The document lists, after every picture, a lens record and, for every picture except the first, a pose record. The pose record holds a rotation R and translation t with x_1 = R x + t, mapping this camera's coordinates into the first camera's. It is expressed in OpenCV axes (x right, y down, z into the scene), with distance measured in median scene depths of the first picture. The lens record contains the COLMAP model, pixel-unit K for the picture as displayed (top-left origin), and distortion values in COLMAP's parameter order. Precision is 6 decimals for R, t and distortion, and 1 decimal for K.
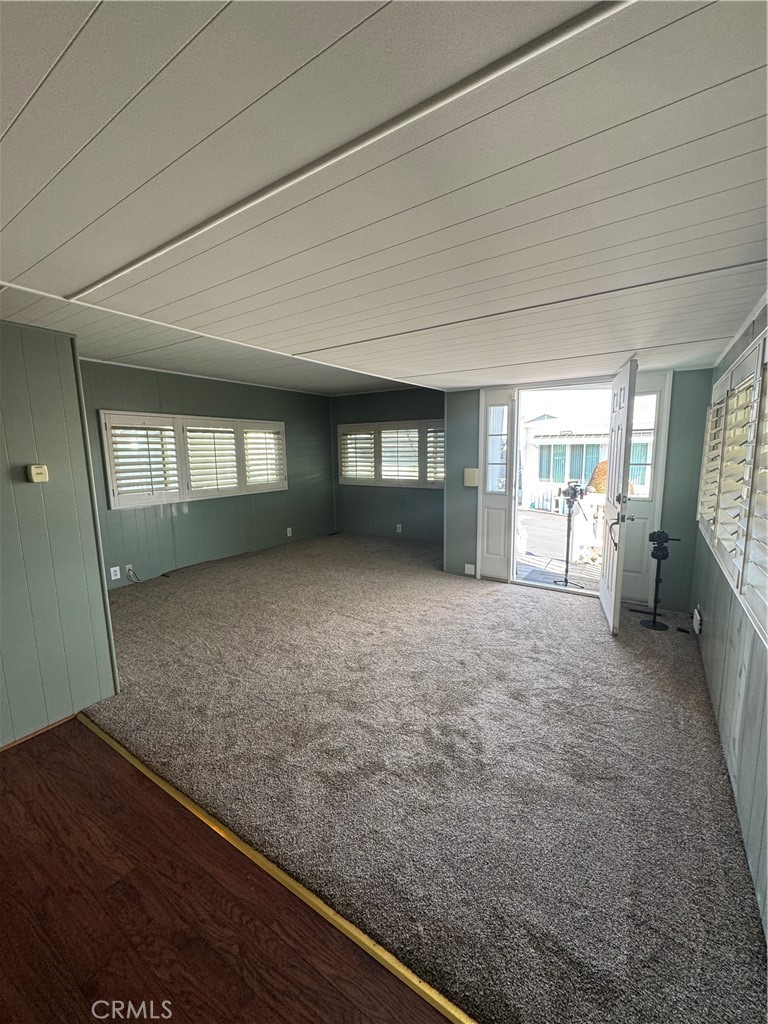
lens RADIAL K [[408.9, 0, 384.0], [0, 408.9, 512.0], [0, 0, 1]] dist [-0.001501, 0.000413]
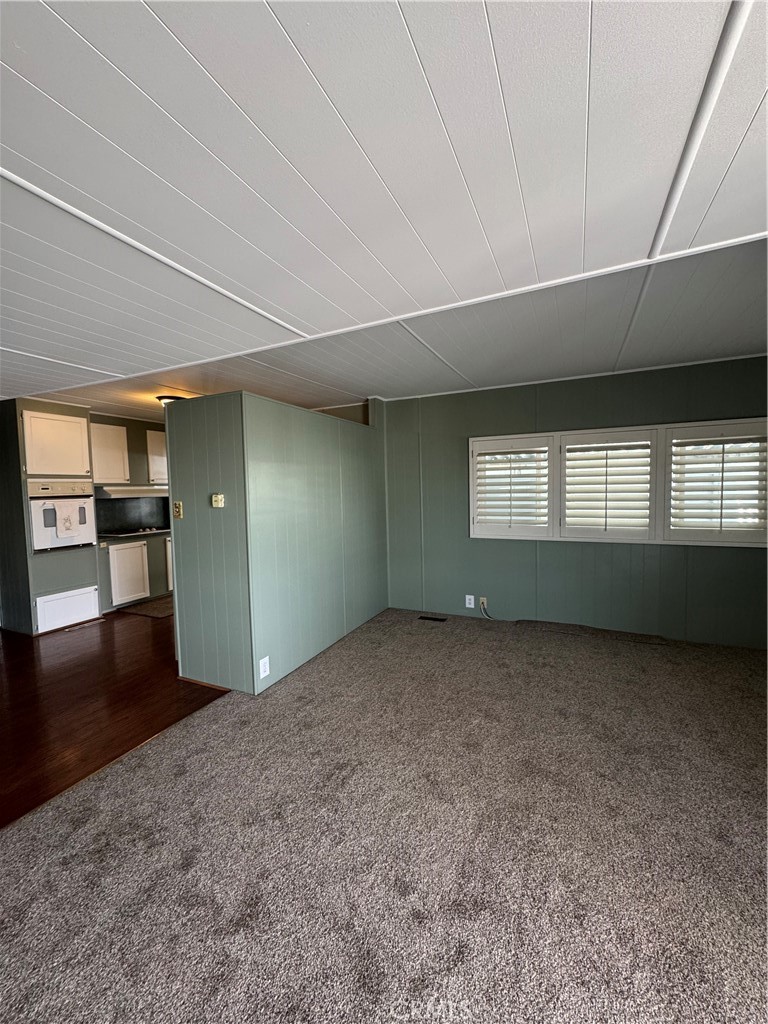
lens RADIAL K [[408.9, 0, 384.0], [0, 408.9, 512.0], [0, 0, 1]] dist [-0.001501, 0.000413]
pose [[0.143053, 0.077567, -0.986671, 0.275069], [-0.125905, 0.990251, 0.059594, -0.099031], [0.981674, 0.115702, 0.151425, 0.637260]]
